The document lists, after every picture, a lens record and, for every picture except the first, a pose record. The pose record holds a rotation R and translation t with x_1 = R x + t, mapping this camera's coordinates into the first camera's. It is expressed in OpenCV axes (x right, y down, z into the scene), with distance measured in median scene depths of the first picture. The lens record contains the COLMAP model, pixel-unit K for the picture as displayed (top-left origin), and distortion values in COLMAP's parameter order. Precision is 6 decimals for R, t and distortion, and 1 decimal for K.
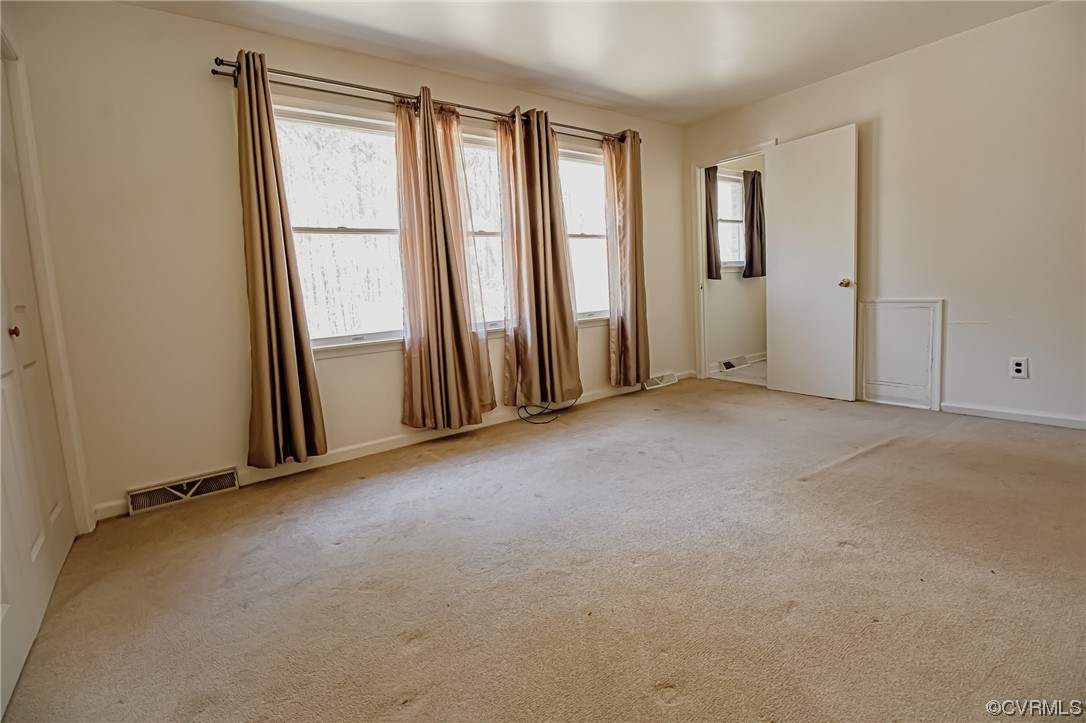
lens RADIAL K [[506.3, 0, 565.0], [0, 506.3, 335.5], [0, 0, 1]] dist [0.000017, -0.000210]
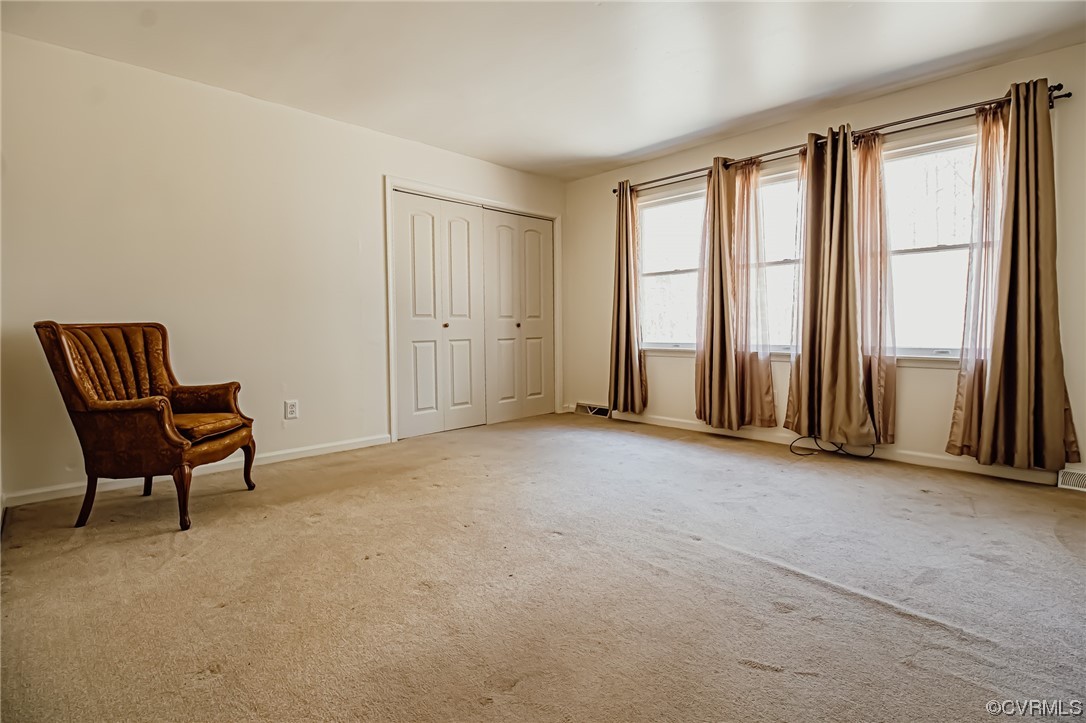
lens RADIAL K [[506.3, 0, 555.2], [0, 506.3, 336.4], [0, 0, 1]] dist [0.000017, -0.000210]
pose [[0.132933, 0.071442, -0.988547, 0.966911], [-0.098376, 0.993425, 0.058565, -0.070910], [0.986231, 0.089464, 0.139087, 0.451603]]
